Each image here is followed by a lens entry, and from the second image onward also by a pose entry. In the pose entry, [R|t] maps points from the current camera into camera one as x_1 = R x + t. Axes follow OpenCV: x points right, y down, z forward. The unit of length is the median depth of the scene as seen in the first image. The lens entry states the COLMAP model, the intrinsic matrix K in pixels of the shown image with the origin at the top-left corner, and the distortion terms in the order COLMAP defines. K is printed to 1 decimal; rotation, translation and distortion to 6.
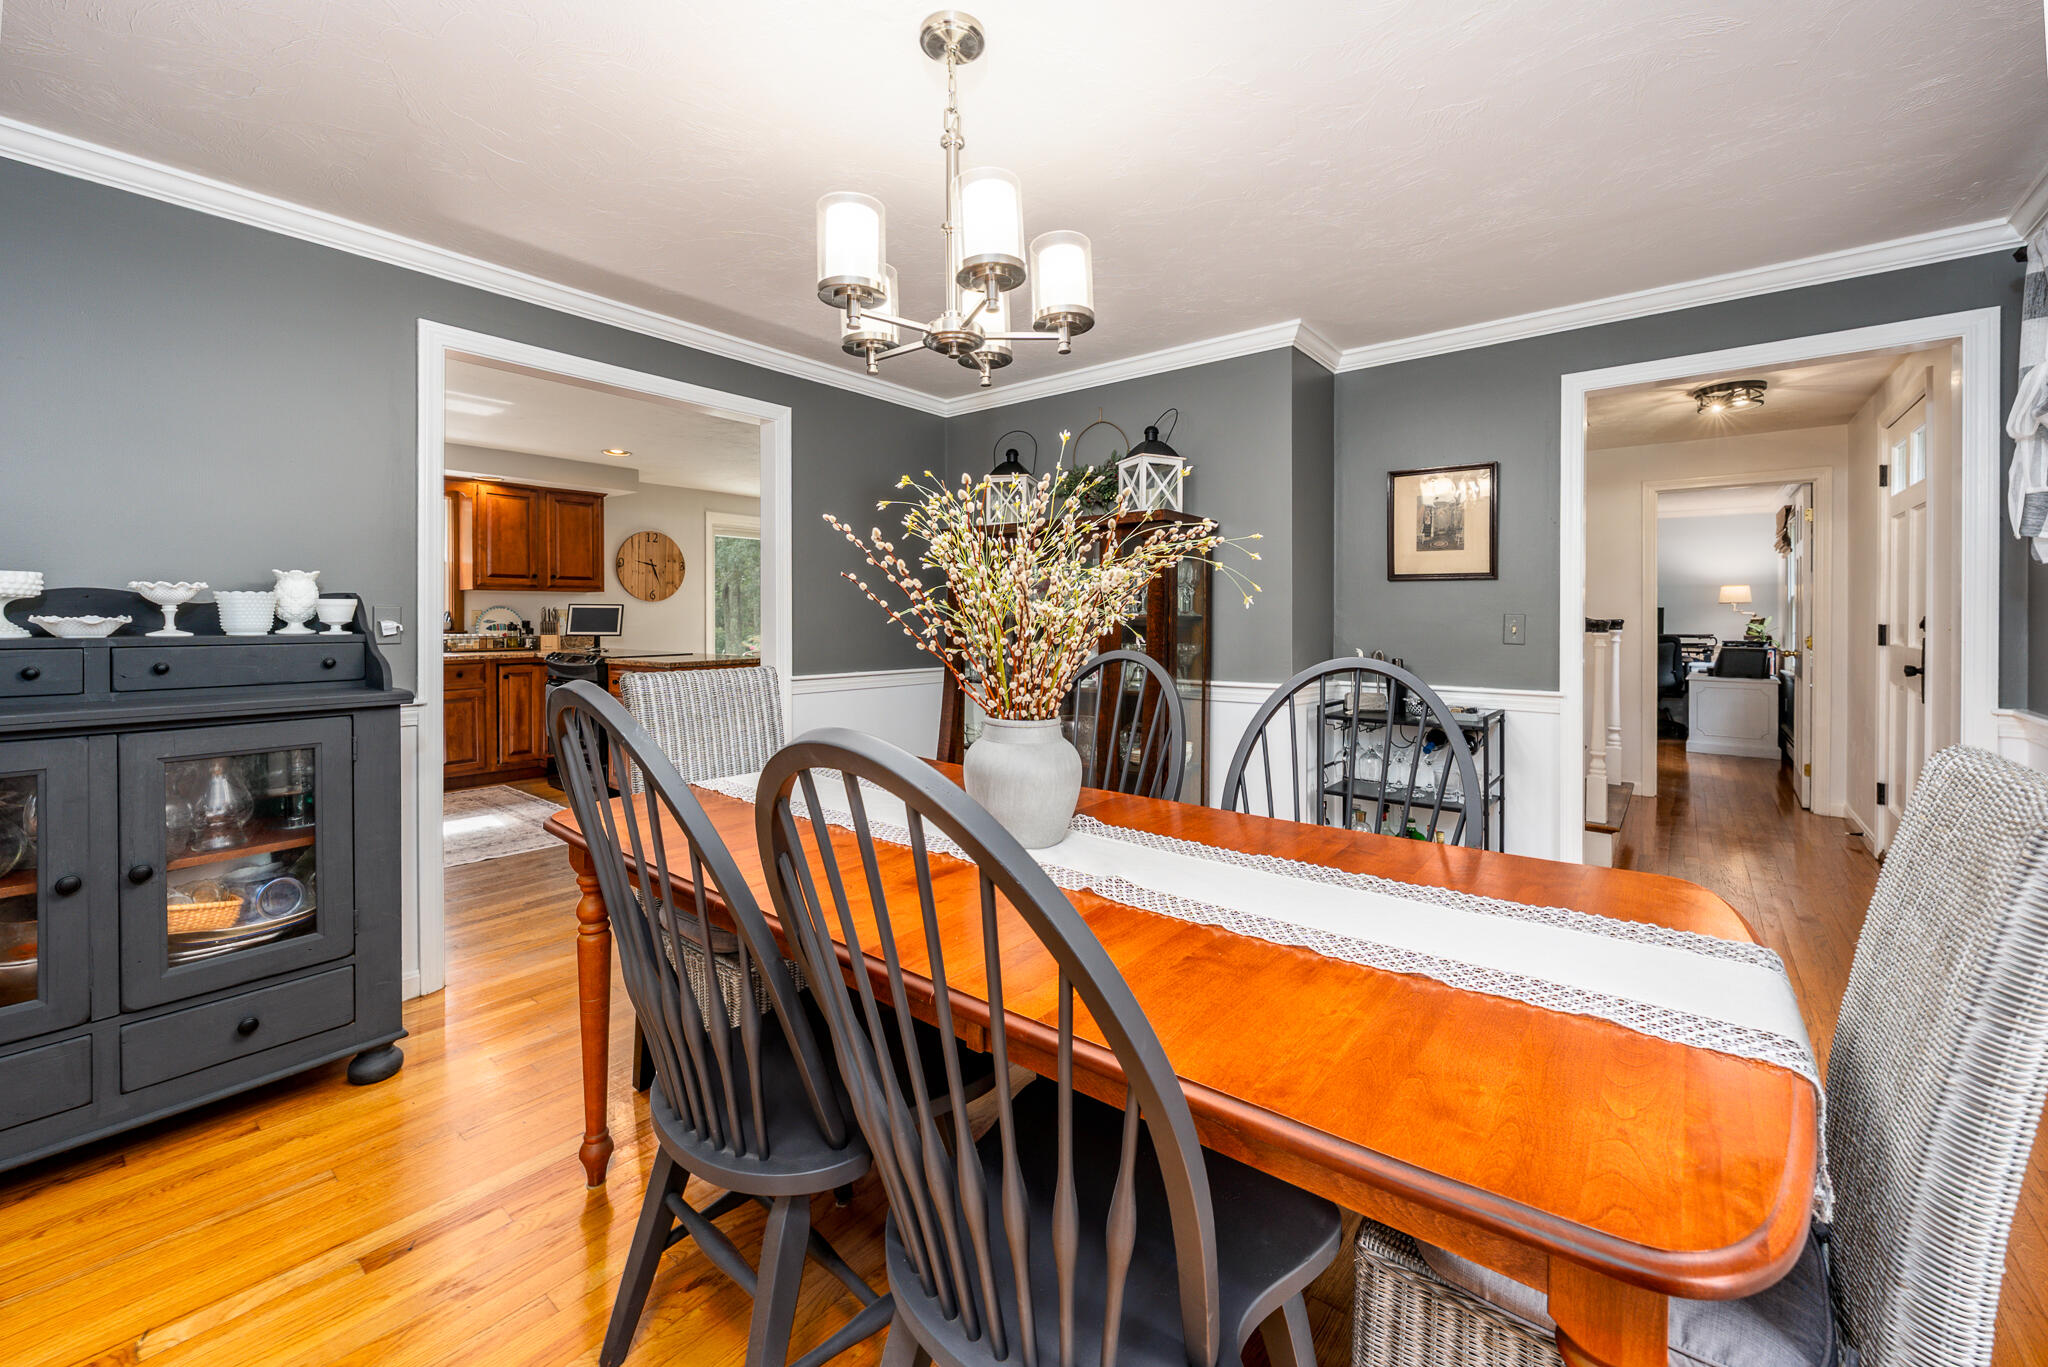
lens RADIAL K [[831.6, 0, 1029.9], [0, 831.6, 621.4], [0, 0, 1]] dist [-0.014645, 0.000050]
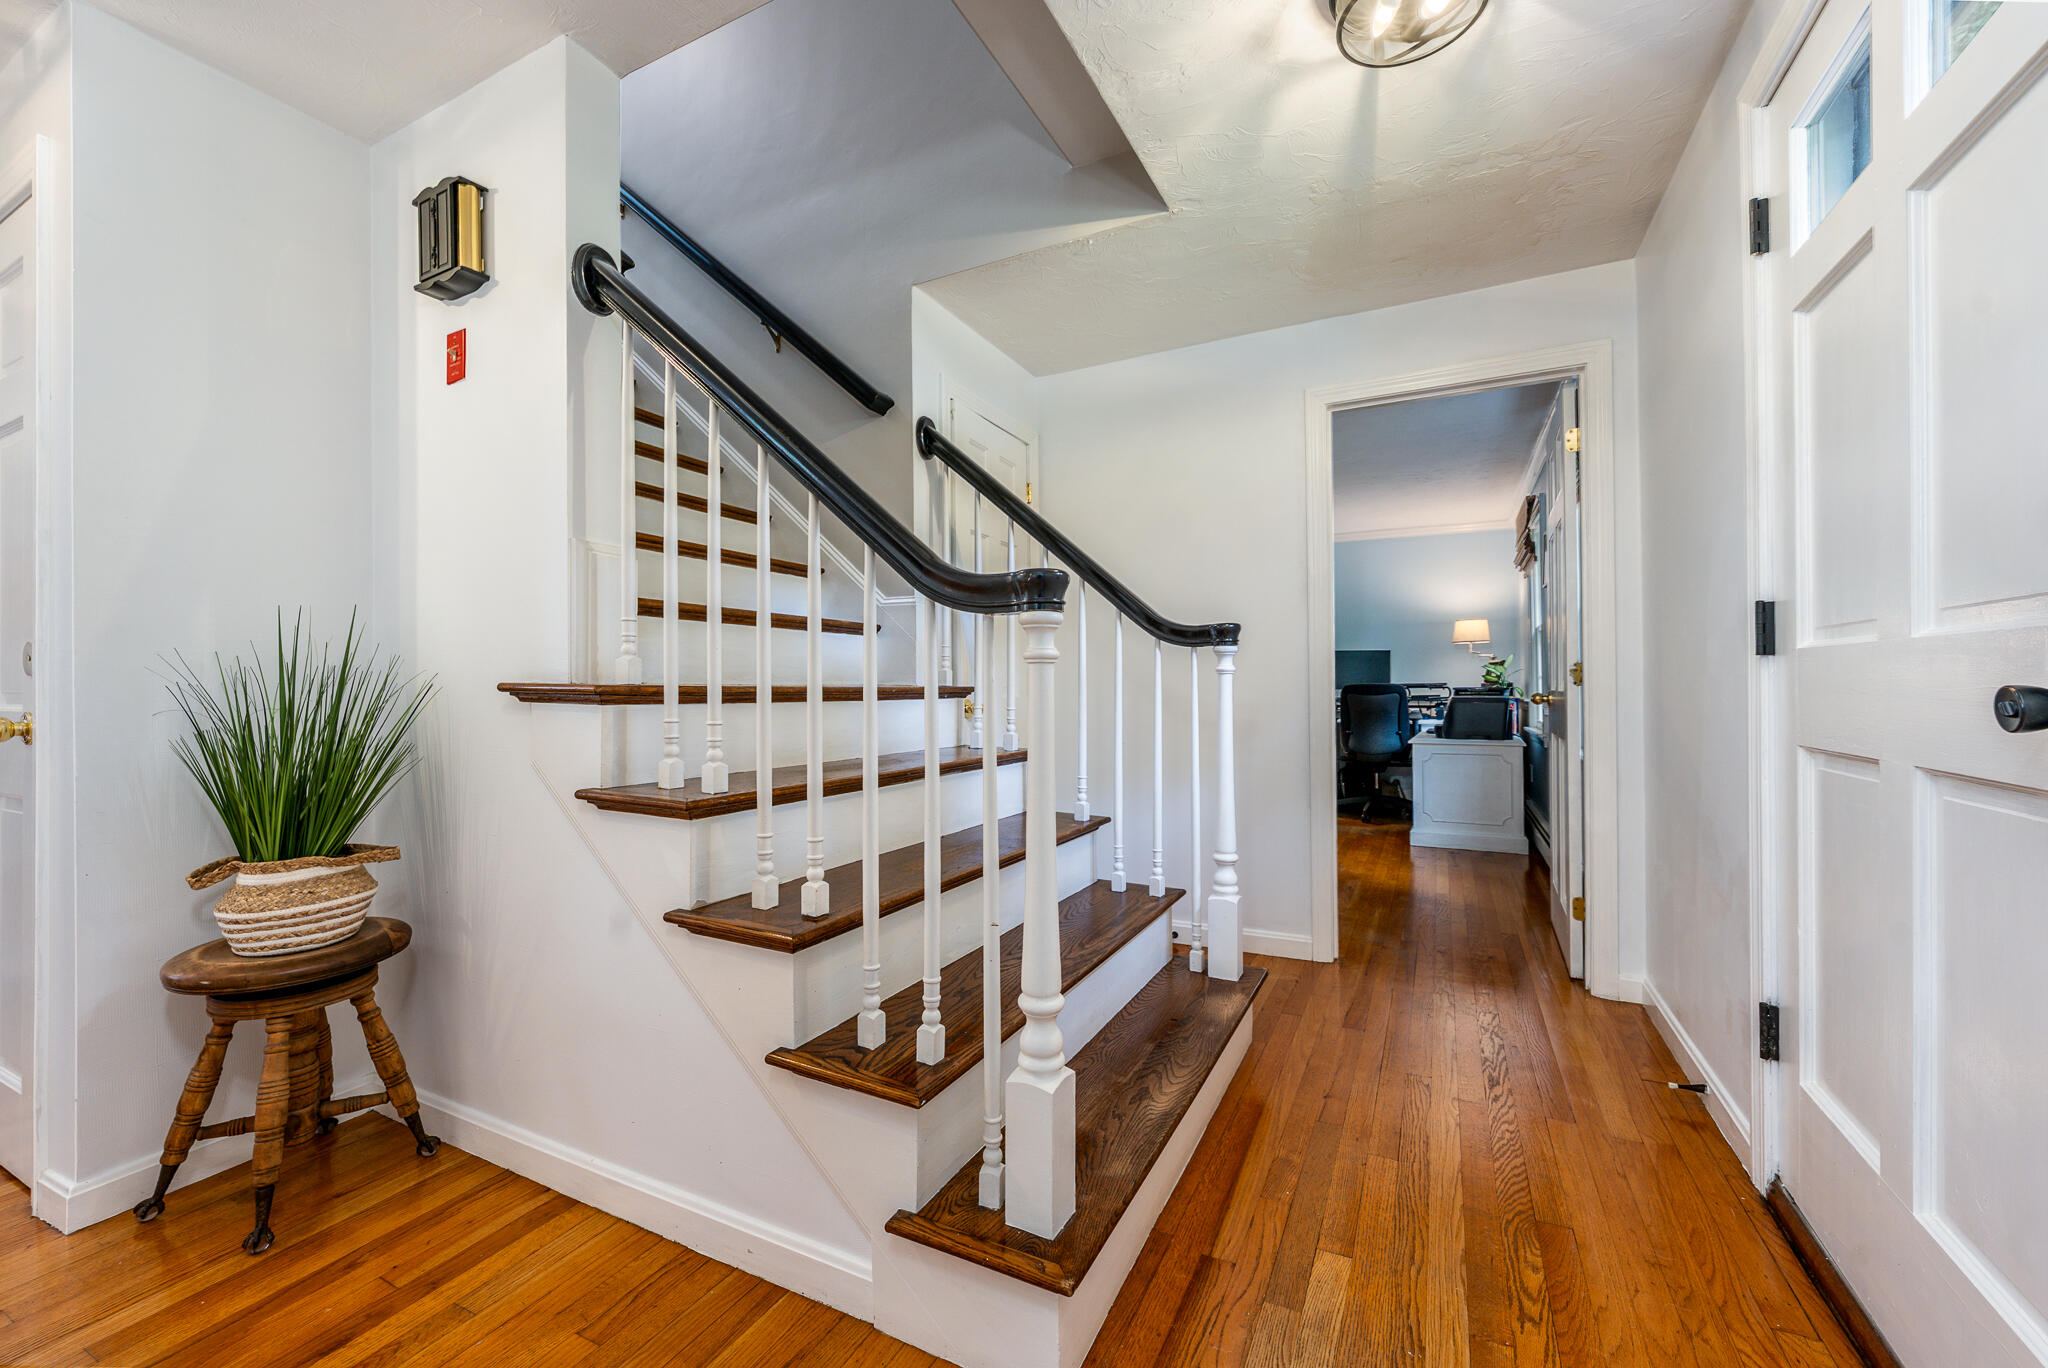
lens RADIAL K [[831.6, 0, 1021.6], [0, 831.6, 693.6], [0, 0, 1]] dist [-0.014645, 0.000050]
pose [[0.979748, -0.013258, 0.199795, 0.340885], [0.013565, 0.999908, -0.000164, 0.024452], [-0.199774, 0.002871, 0.979838, 0.382025]]
